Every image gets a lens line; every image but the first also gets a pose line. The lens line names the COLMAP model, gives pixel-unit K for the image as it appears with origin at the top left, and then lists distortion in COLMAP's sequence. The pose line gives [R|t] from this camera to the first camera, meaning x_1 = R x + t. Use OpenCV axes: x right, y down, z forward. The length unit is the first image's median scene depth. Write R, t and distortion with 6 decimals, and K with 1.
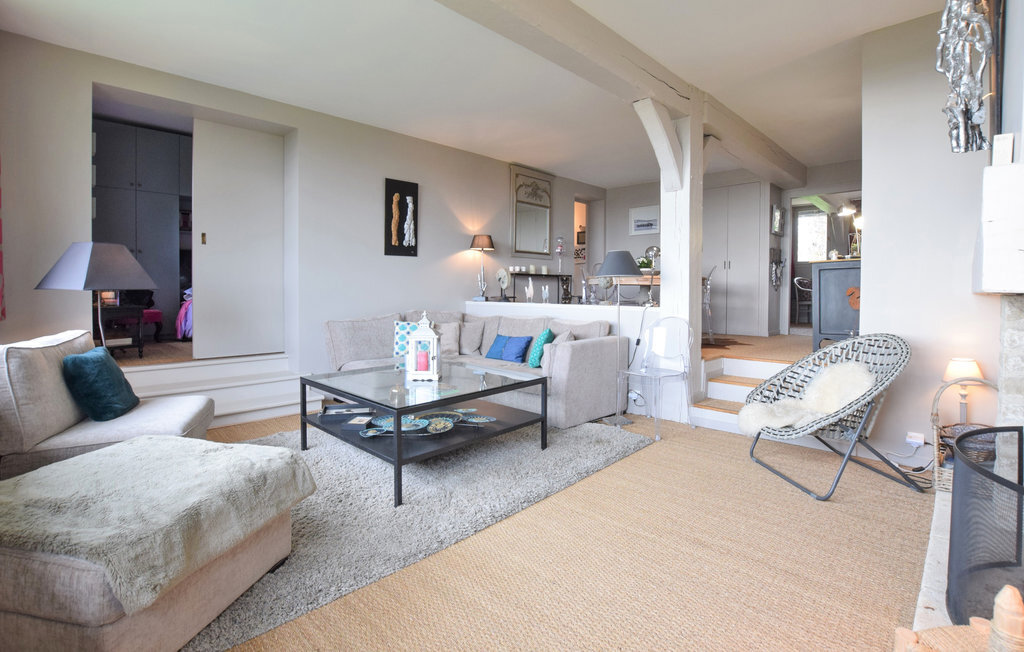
lens RADIAL K [[487.3, 0, 521.9], [0, 487.3, 293.2], [0, 0, 1]] dist [-0.044302, 0.000345]
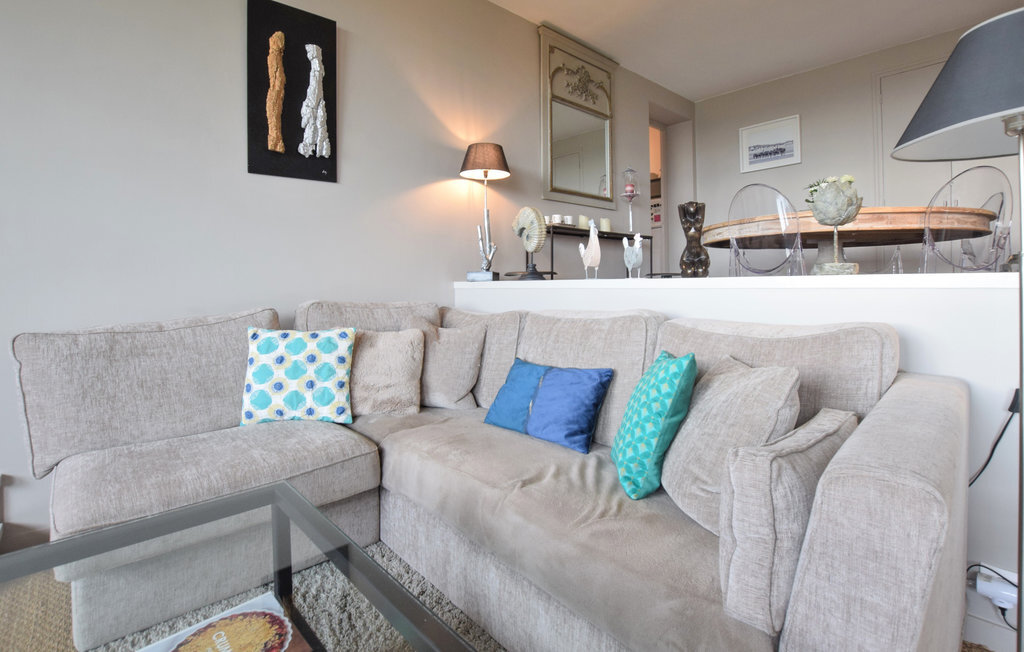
lens RADIAL K [[487.3, 0, 521.9], [0, 487.3, 293.2], [0, 0, 1]] dist [-0.044302, 0.000345]
pose [[0.997903, -0.018145, -0.062130, -0.018632], [0.018949, 0.999744, 0.012380, 0.025525], [0.061889, -0.013532, 0.997991, 0.572503]]
